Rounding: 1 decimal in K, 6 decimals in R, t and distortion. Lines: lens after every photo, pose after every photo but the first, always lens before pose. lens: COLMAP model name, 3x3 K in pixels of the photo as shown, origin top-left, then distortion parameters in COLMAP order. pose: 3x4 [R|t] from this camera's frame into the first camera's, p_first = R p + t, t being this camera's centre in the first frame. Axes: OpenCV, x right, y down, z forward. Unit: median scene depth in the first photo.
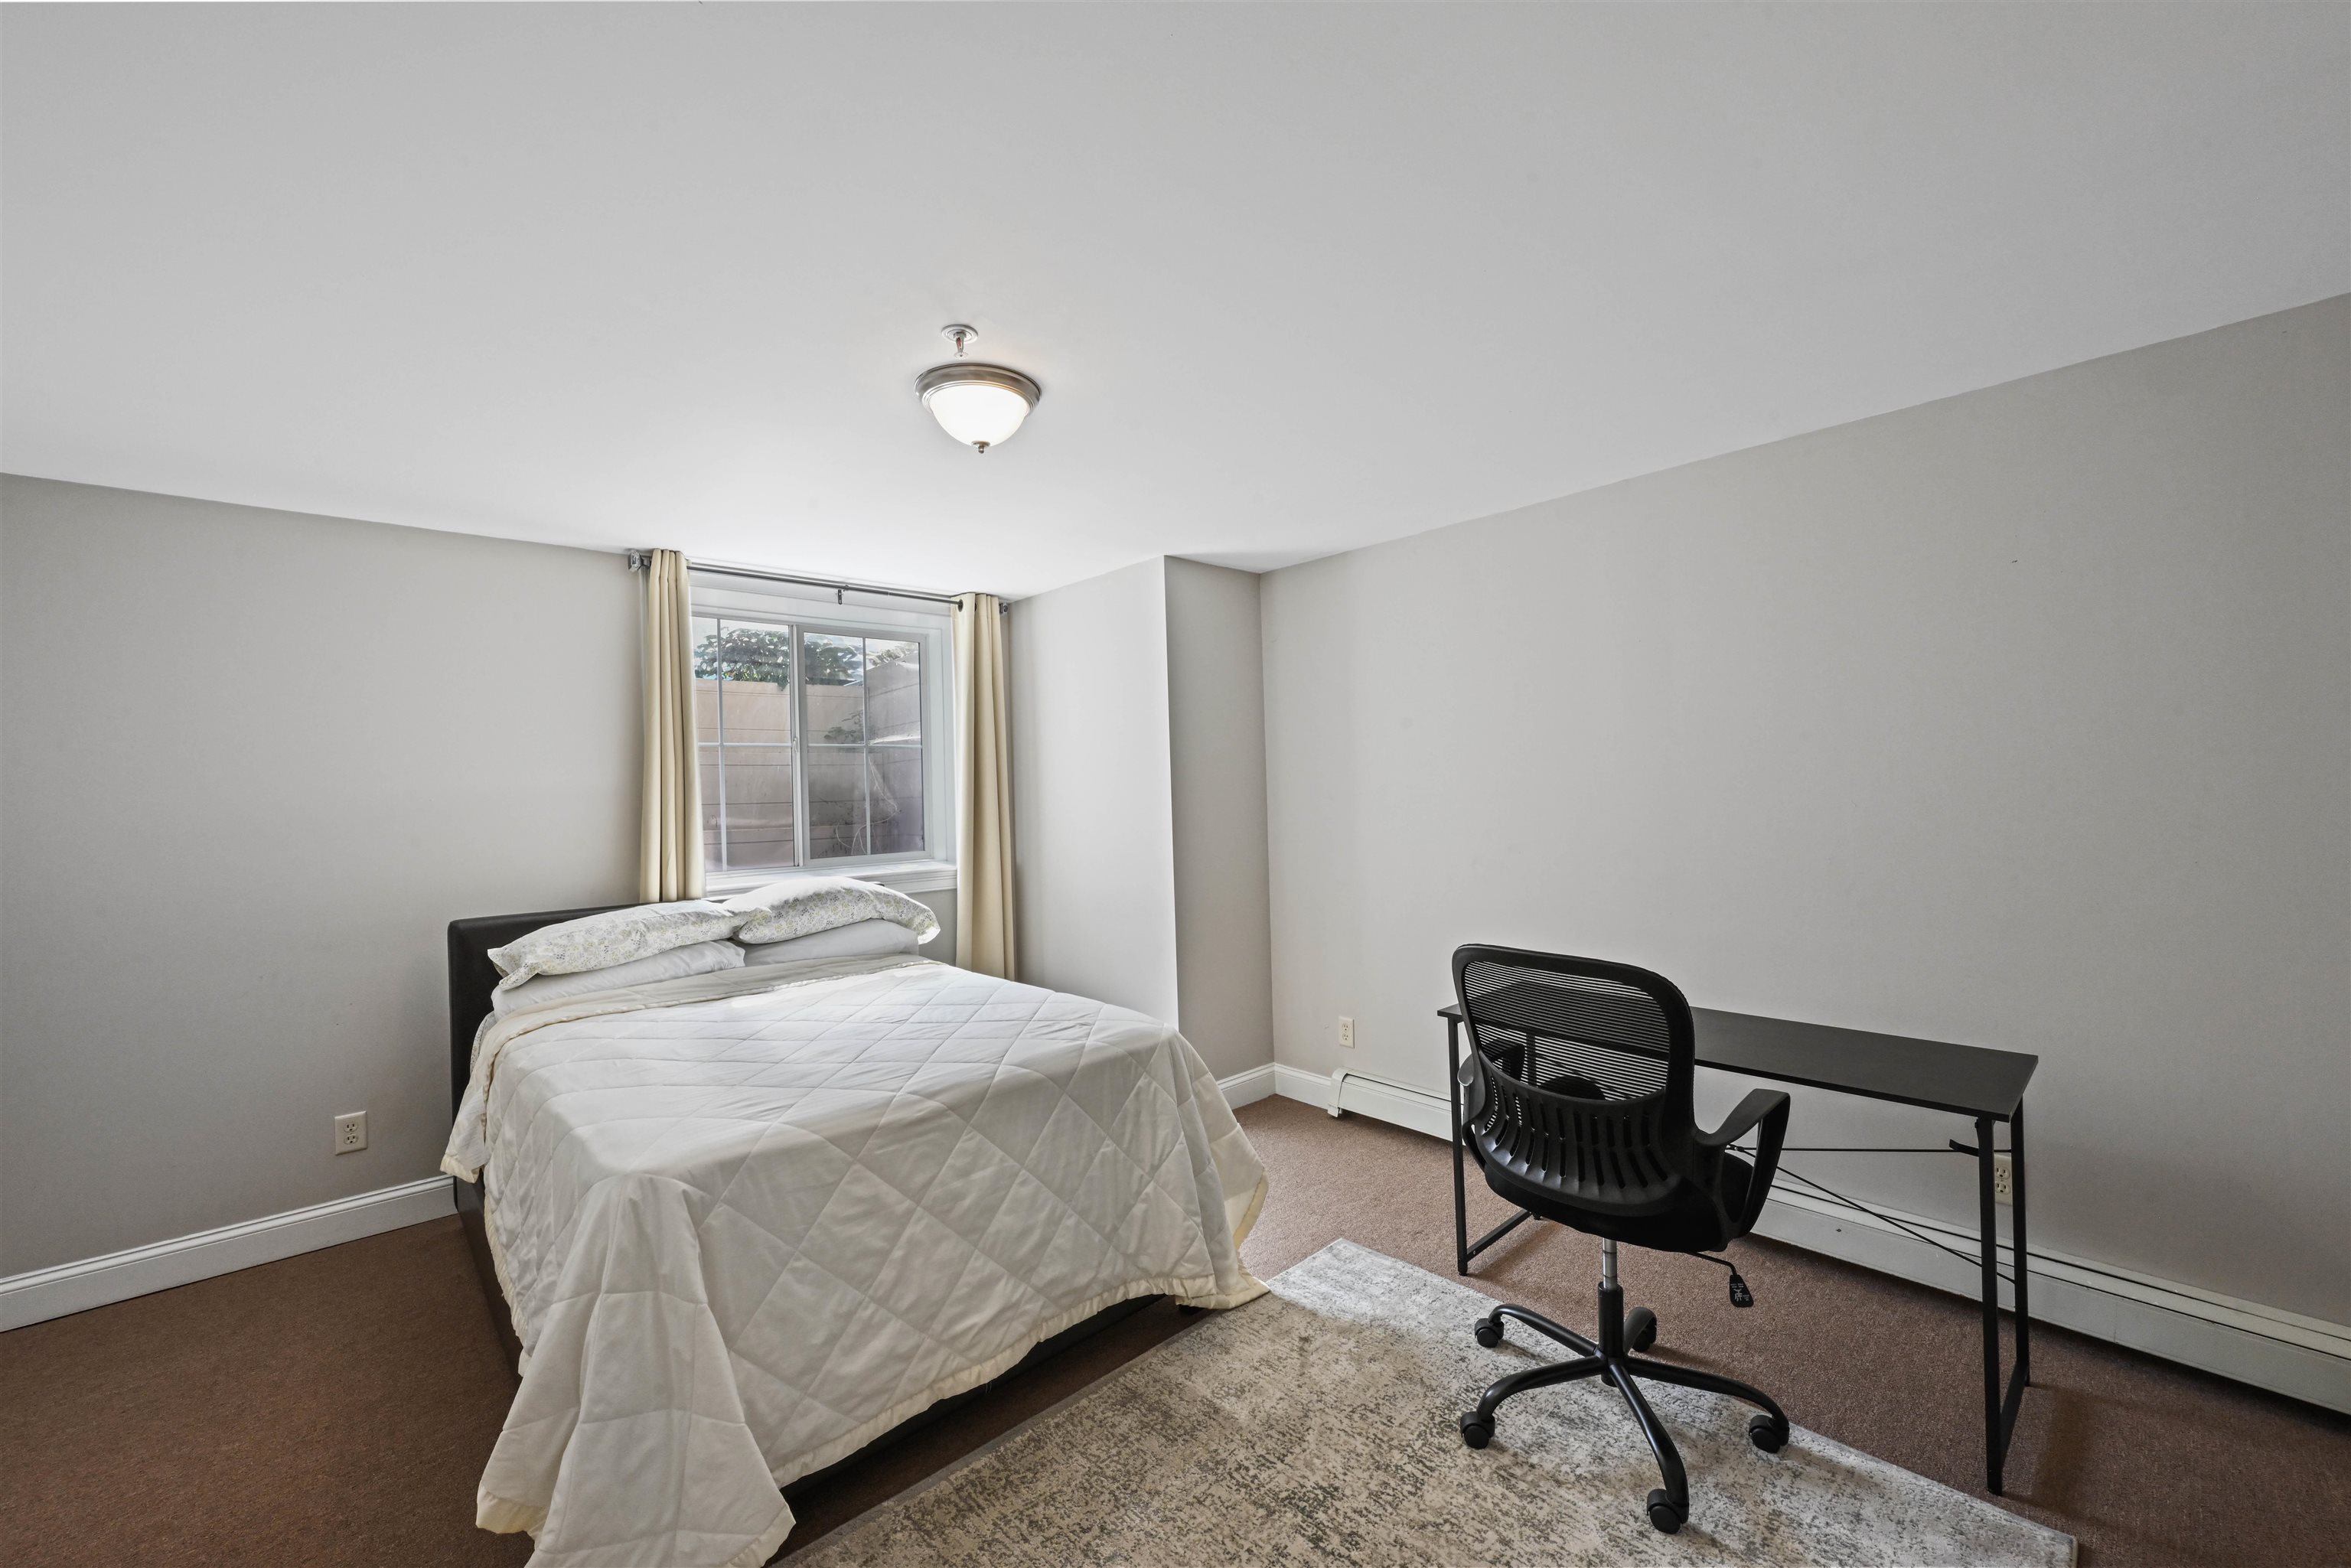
lens RADIAL K [[935.7, 0, 1162.4], [0, 935.7, 780.4], [0, 0, 1]] dist [-0.004106, 0.000837]
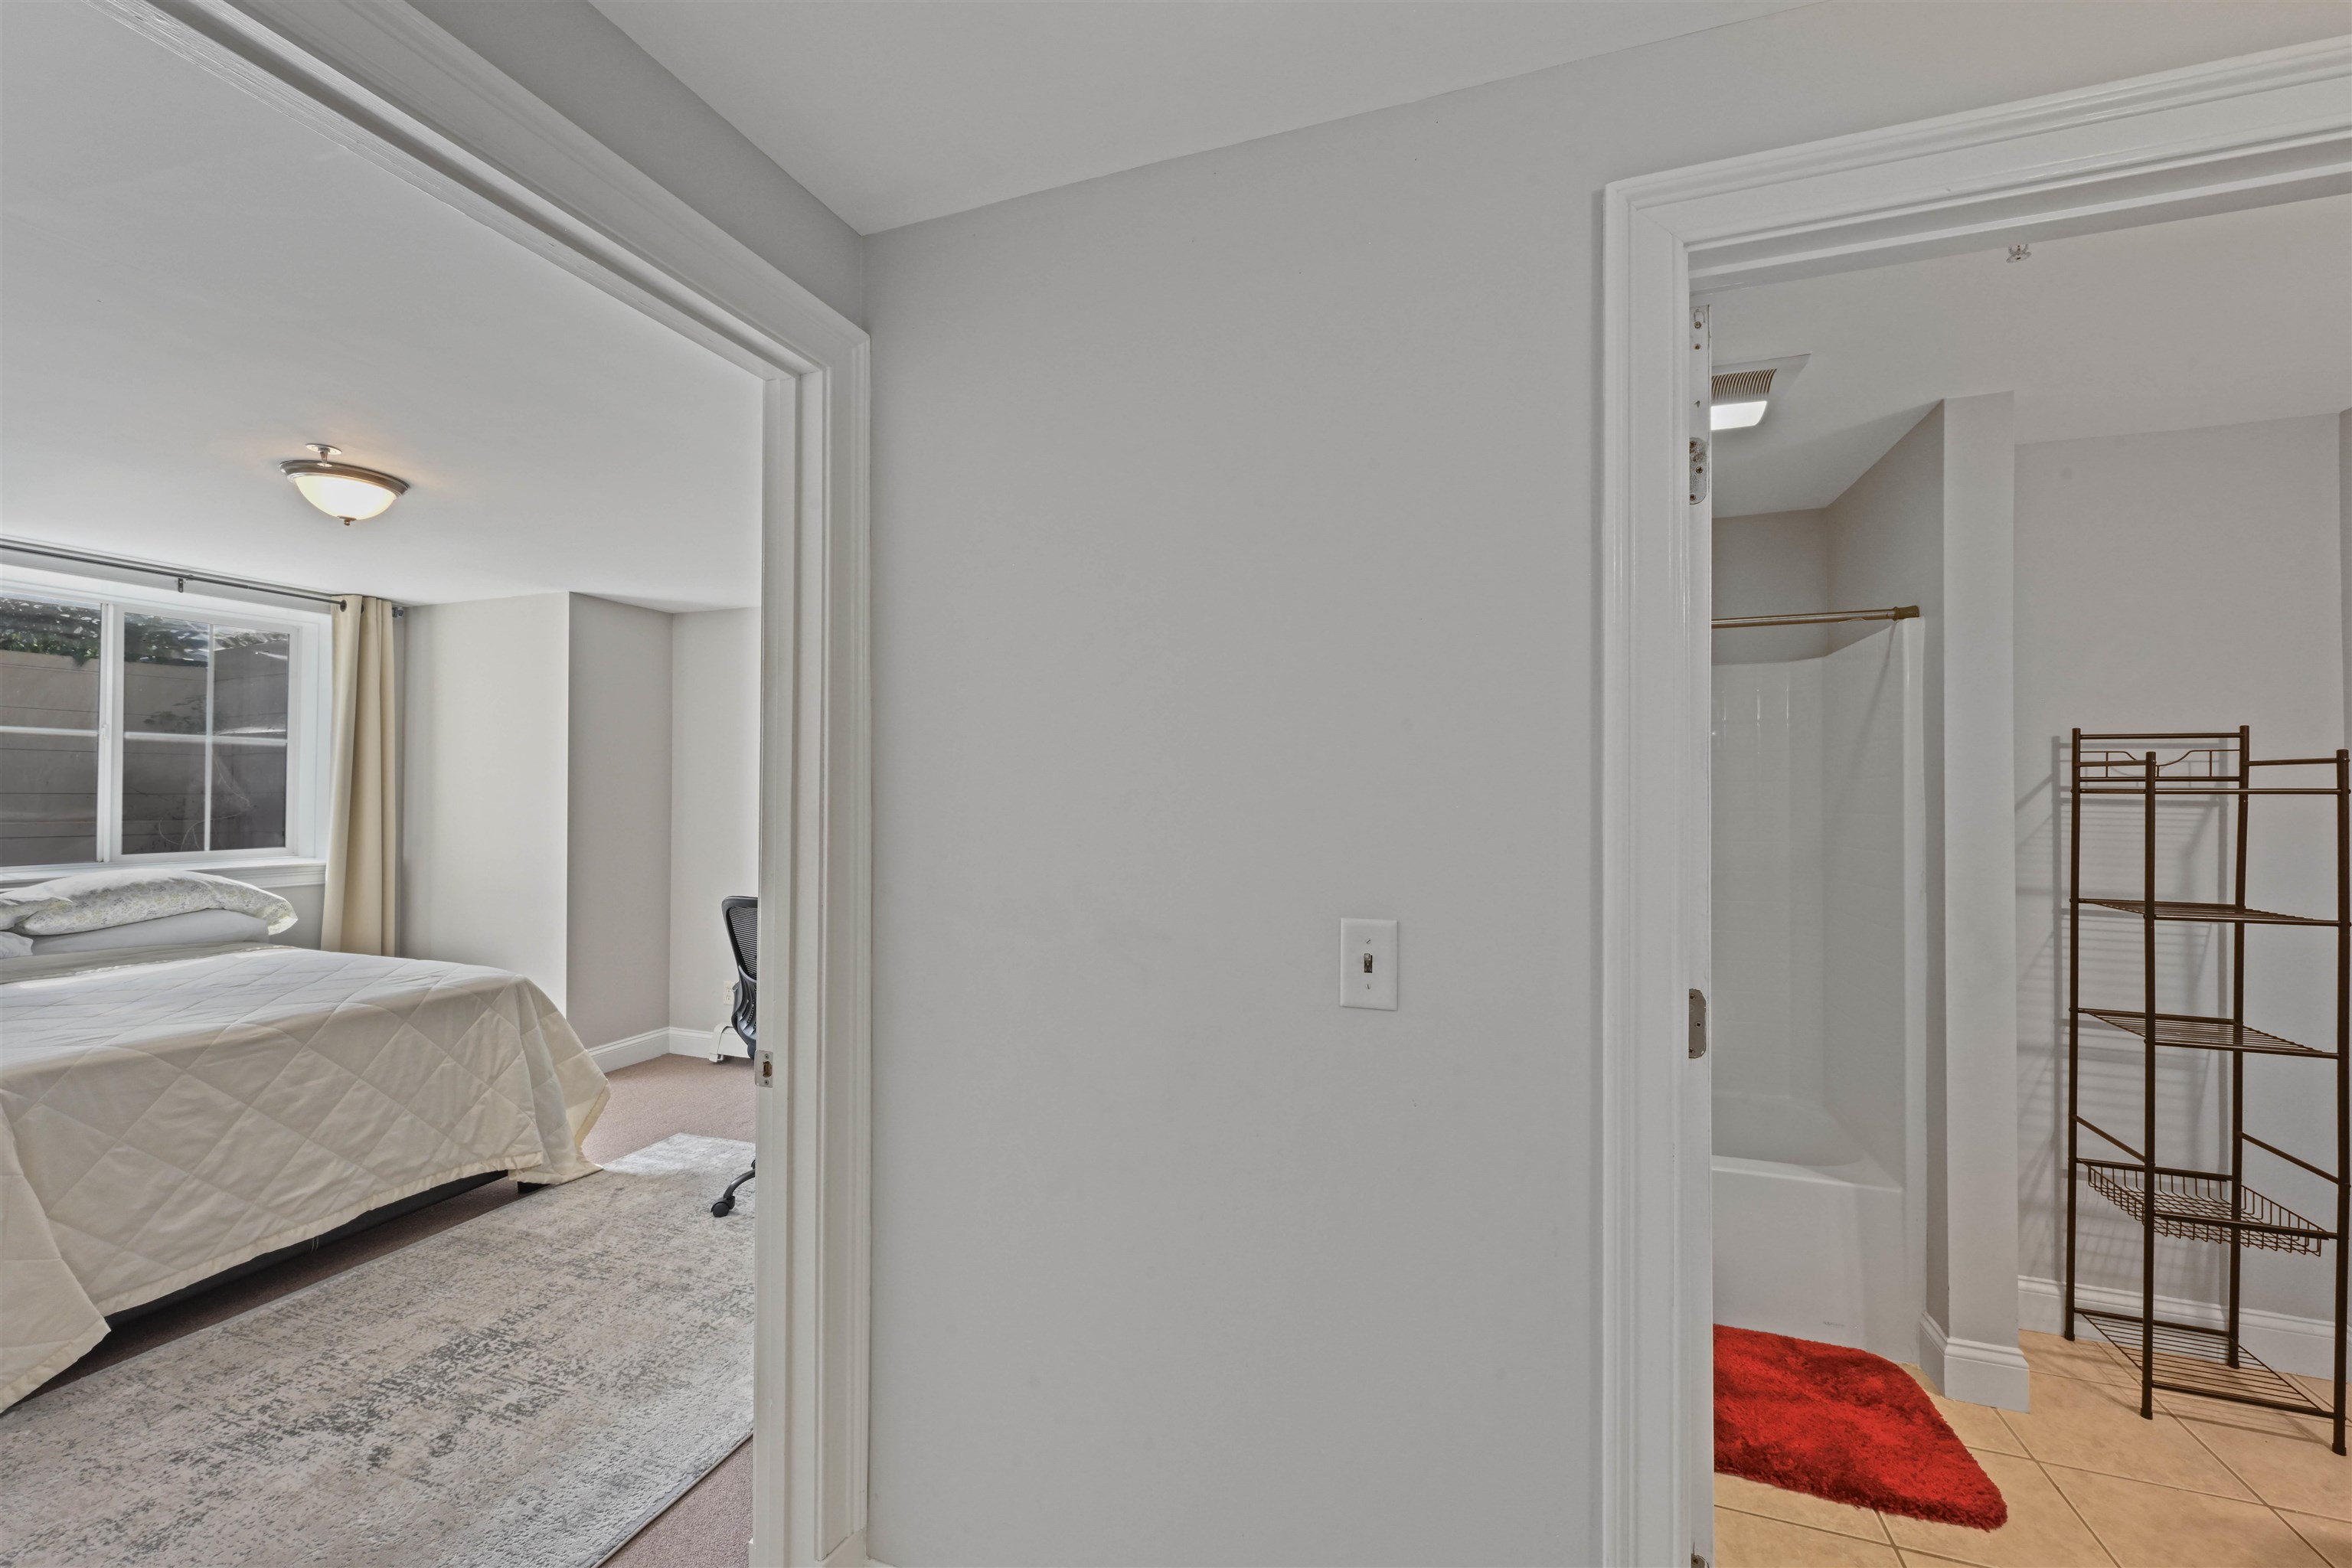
lens RADIAL K [[936.1, 0, 1183.5], [0, 936.1, 783.9], [0, 0, 1]] dist [-0.004106, 0.000837]
pose [[0.874739, 0.038747, 0.483043, 0.195583], [-0.034511, 0.999248, -0.017658, -0.012738], [-0.483364, -0.001224, 0.875418, -0.644296]]
